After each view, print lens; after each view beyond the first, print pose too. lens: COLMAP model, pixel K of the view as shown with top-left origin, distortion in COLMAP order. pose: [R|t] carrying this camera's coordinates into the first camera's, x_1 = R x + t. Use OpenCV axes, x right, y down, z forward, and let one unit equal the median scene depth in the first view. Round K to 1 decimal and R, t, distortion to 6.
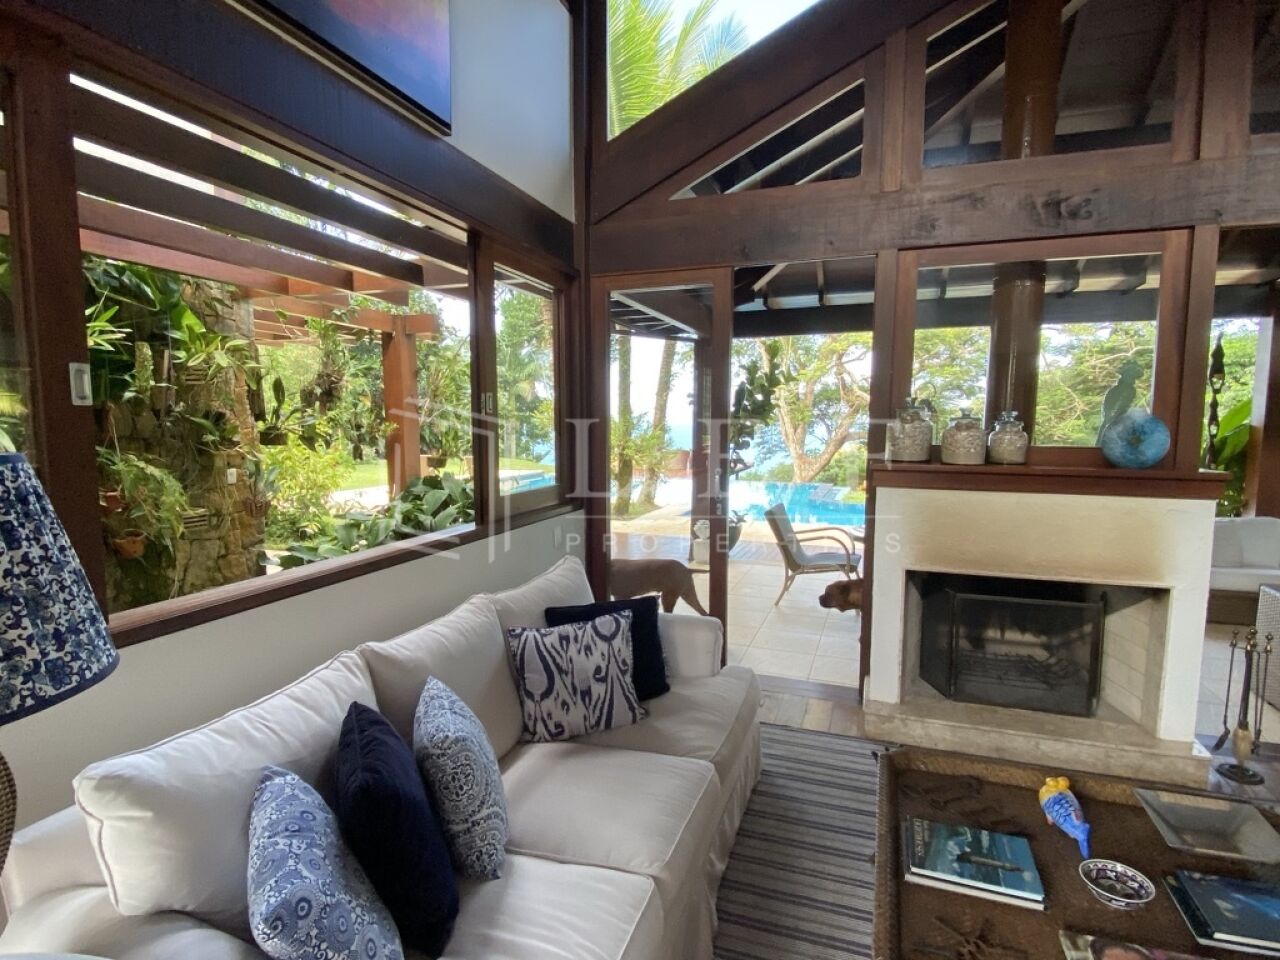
lens RADIAL K [[670.3, 0, 634.6], [0, 670.3, 480.5], [0, 0, 1]] dist [0.009215, -0.017616]
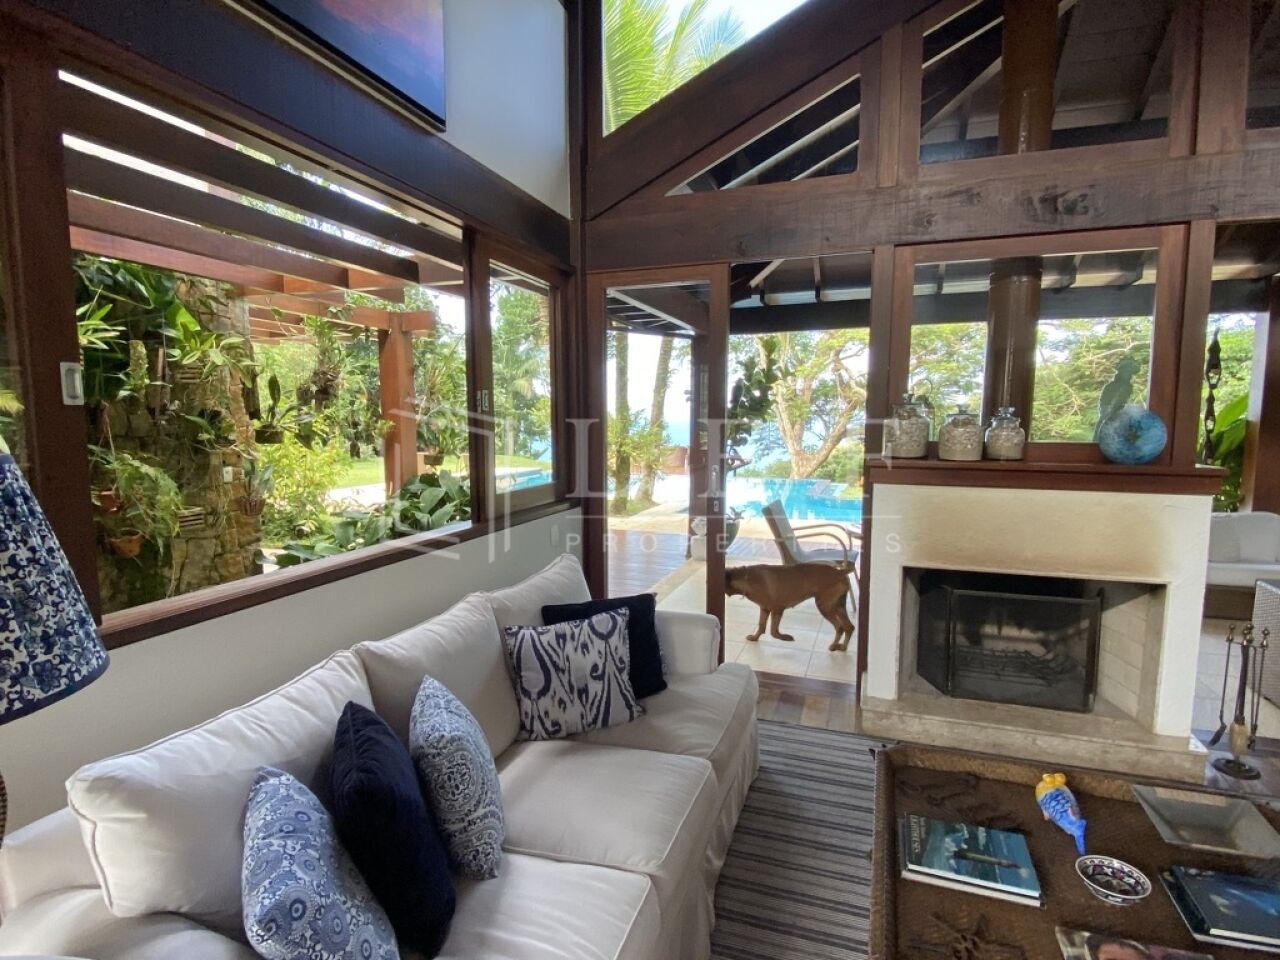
lens RADIAL K [[670.3, 0, 634.6], [0, 670.3, 480.3], [0, 0, 1]] dist [0.009215, -0.017616]
pose [[0.999990, -0.003328, 0.002952, 0.001889], [0.003314, 0.999984, 0.004573, -0.000886], [-0.002968, -0.004563, 0.999985, 0.002070]]
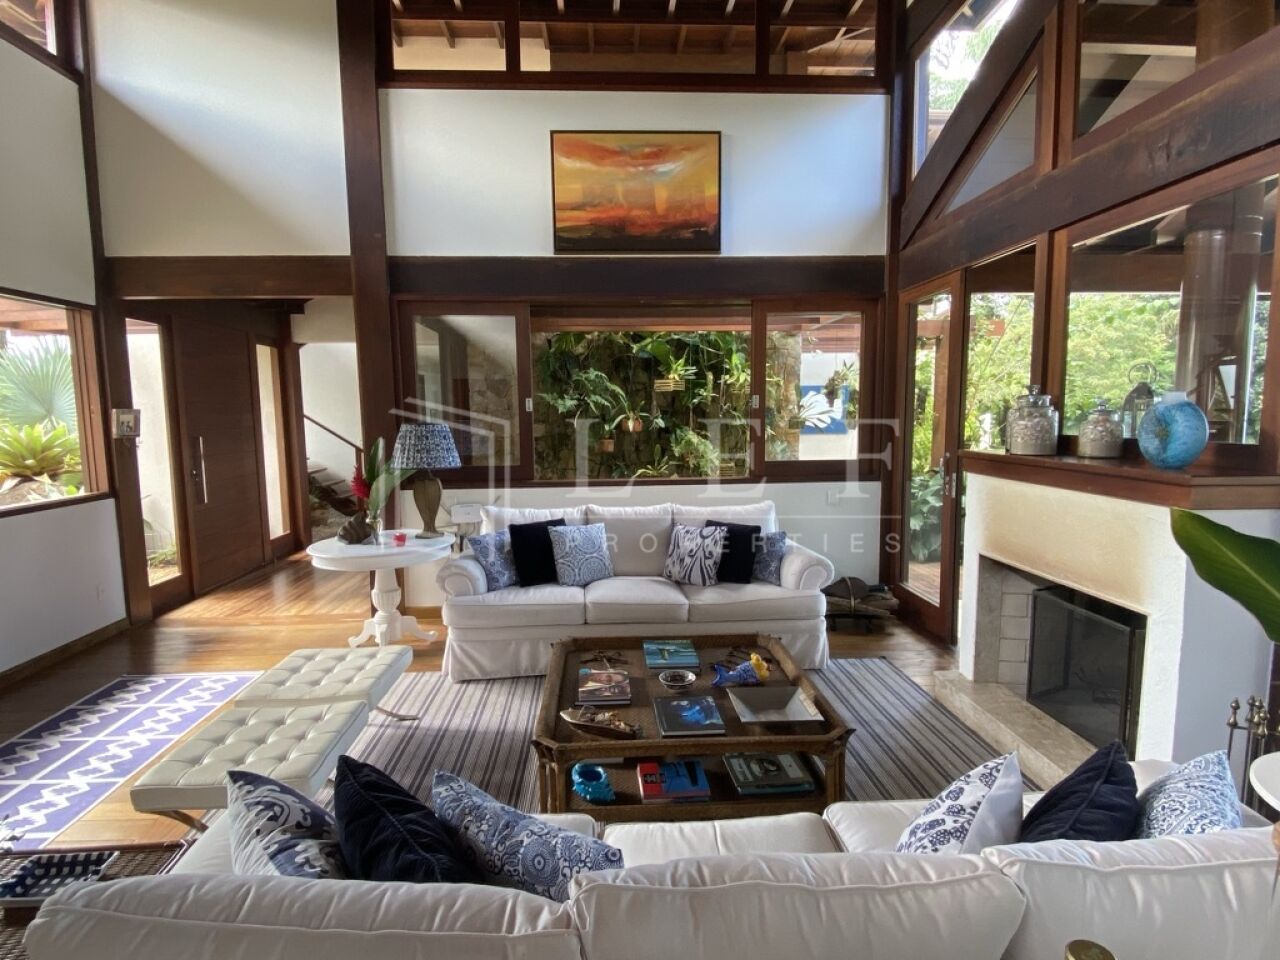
lens RADIAL K [[670.3, 0, 642.4], [0, 670.3, 490.7], [0, 0, 1]] dist [0.009215, -0.017616]
pose [[0.399250, 0.097723, -0.911619, 1.205121], [-0.067861, 0.994726, 0.076912, -0.009518], [0.914327, 0.031156, 0.403776, 0.105223]]
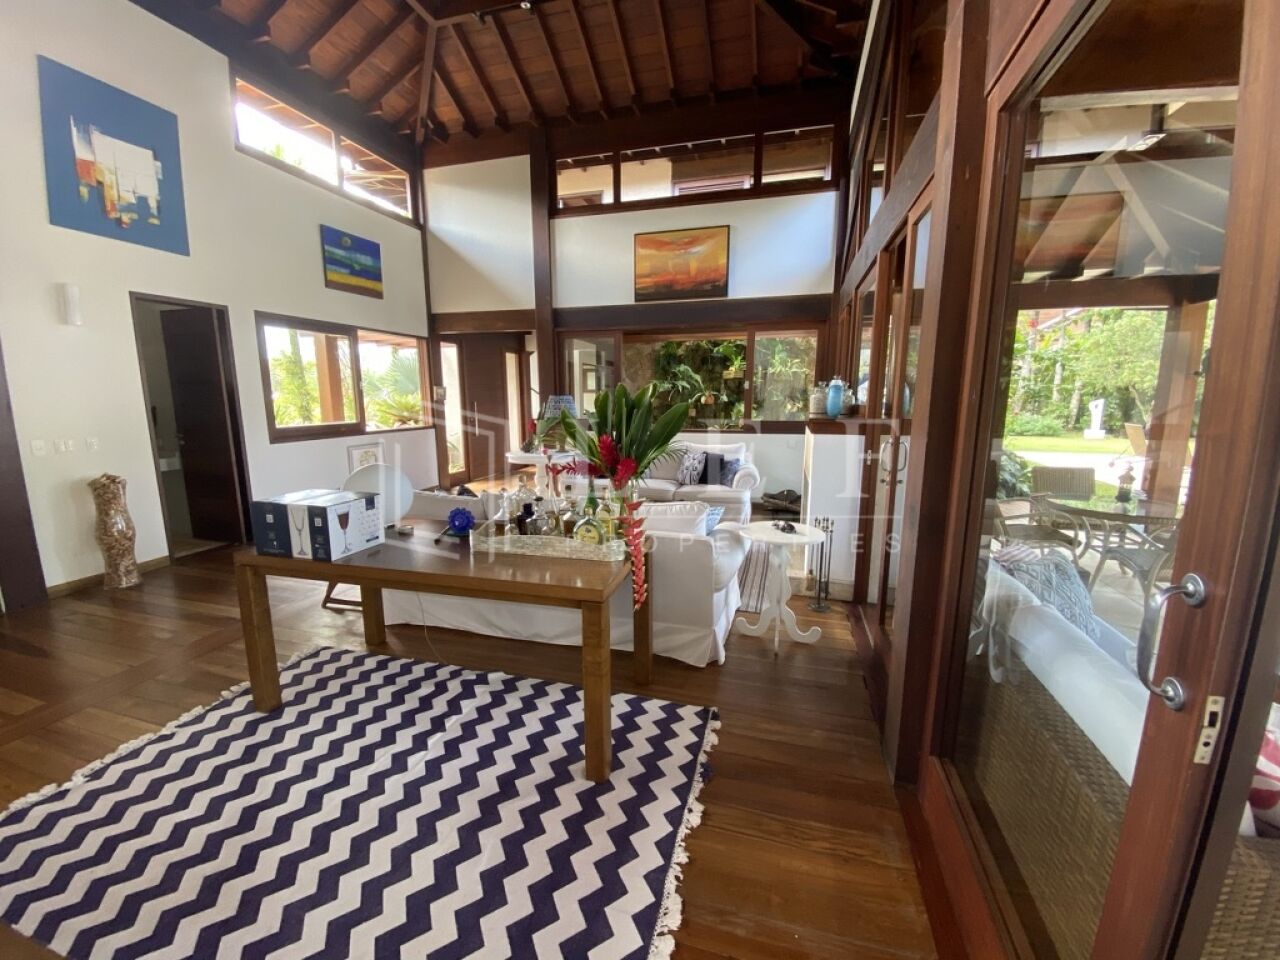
lens RADIAL K [[520.5, 0, 643.7], [0, 520.5, 486.5], [0, 0, 1]] dist [0.010379, -0.015430]
pose [[0.078877, 0.169218, -0.982417, 1.970977], [-0.087234, 0.982879, 0.162294, -0.018425], [0.993060, 0.072899, 0.092288, 0.427967]]
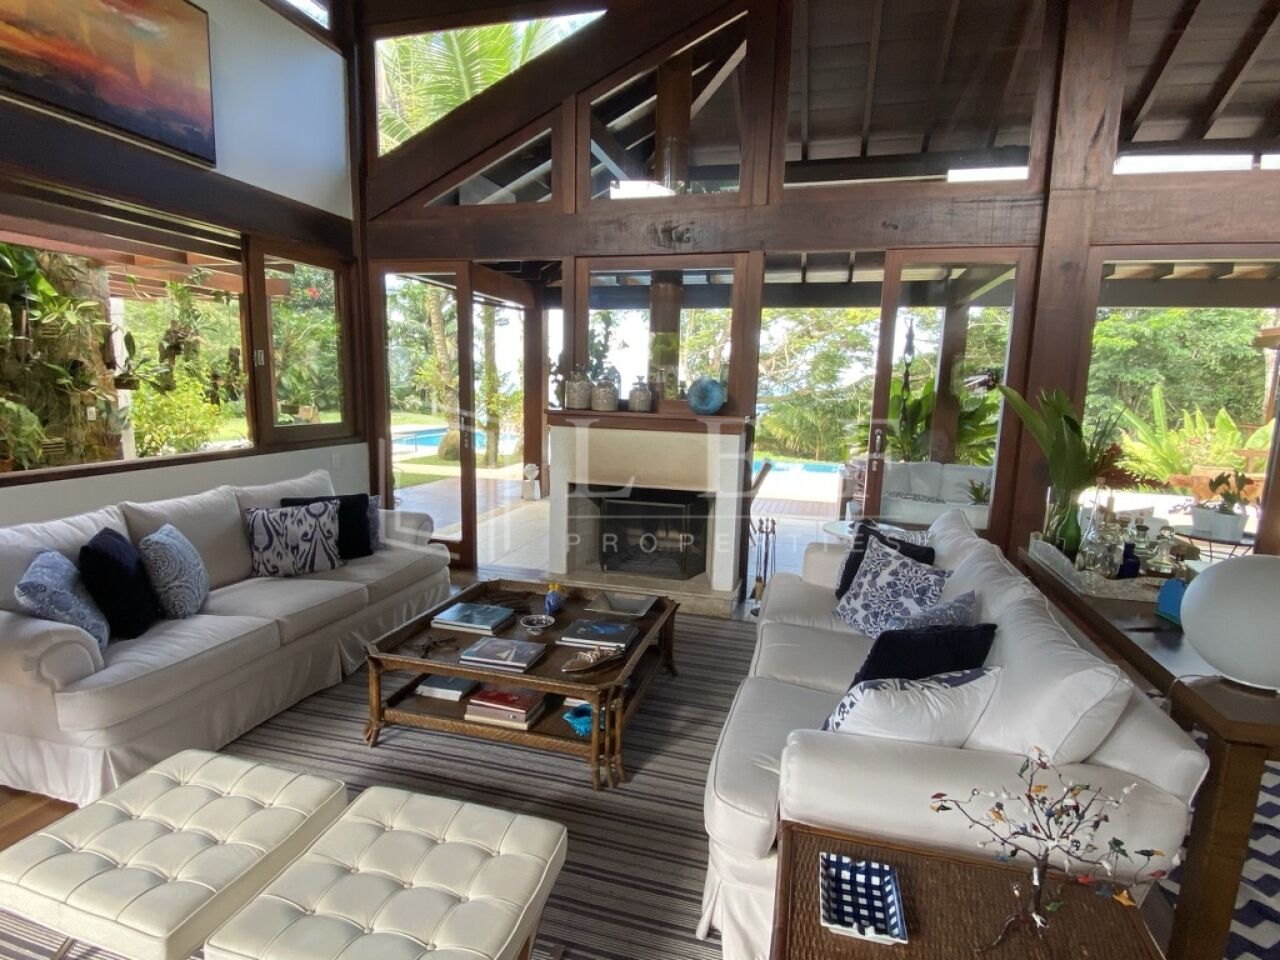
lens RADIAL K [[670.3, 0, 636.4], [0, 670.3, 484.6], [0, 0, 1]] dist [0.009215, -0.017616]
pose [[0.996143, 0.012032, 0.086912, 0.448017], [-0.017465, 0.997922, 0.062025, 0.045092], [-0.085985, -0.063304, 0.994283, -0.474035]]
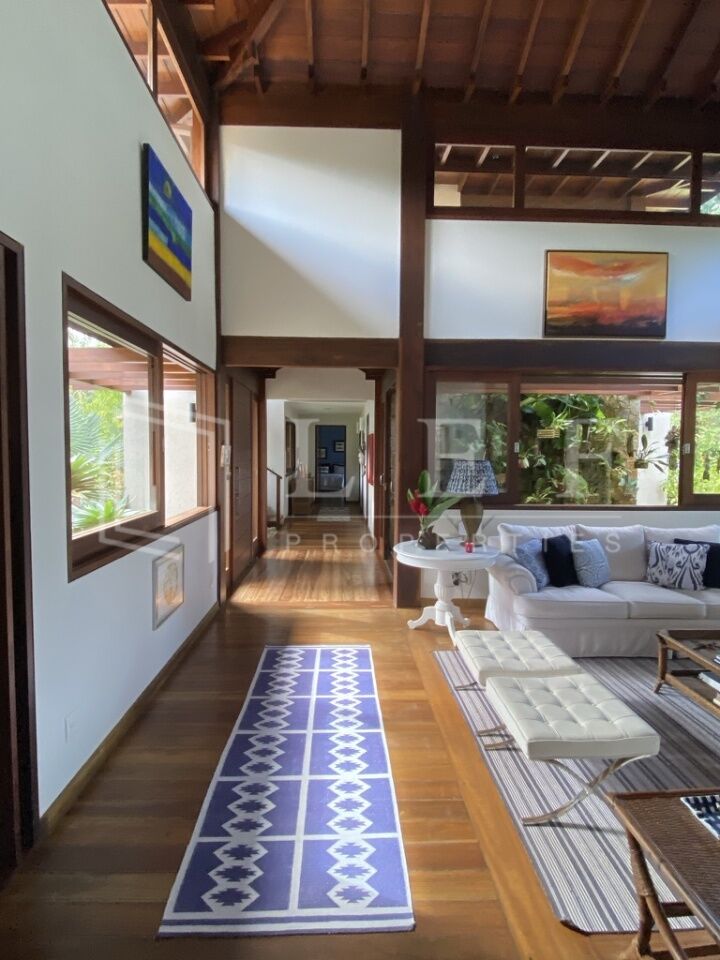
lens RADIAL K [[502.7, 0, 352.9], [0, 502.7, 474.6], [0, 0, 1]] dist [0.009215, -0.017616]
pose [[0.366860, 0.045336, -0.929171, 0.912491], [-0.091113, 0.995761, 0.012611, 0.042266], [0.925803, 0.080033, 0.369436, -0.594139]]
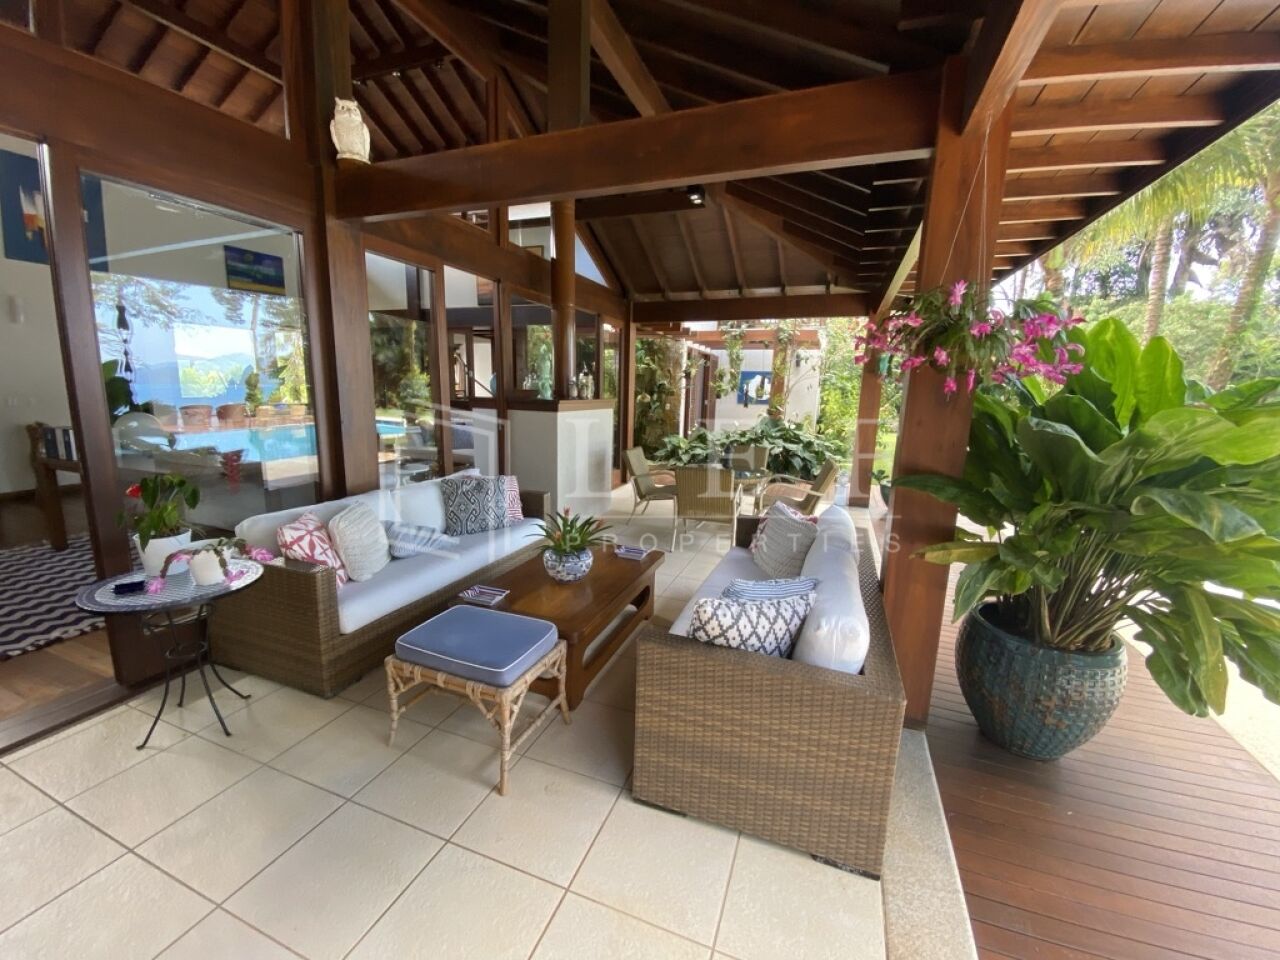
lens RADIAL K [[520.5, 0, 637.9], [0, 520.5, 483.8], [0, 0, 1]] dist [0.010379, -0.015430]
pose [[-0.008265, 0.175829, -0.984386, 2.517364], [-0.117346, 0.977447, 0.175575, -0.096888], [0.993057, 0.116965, 0.012554, 1.465453]]
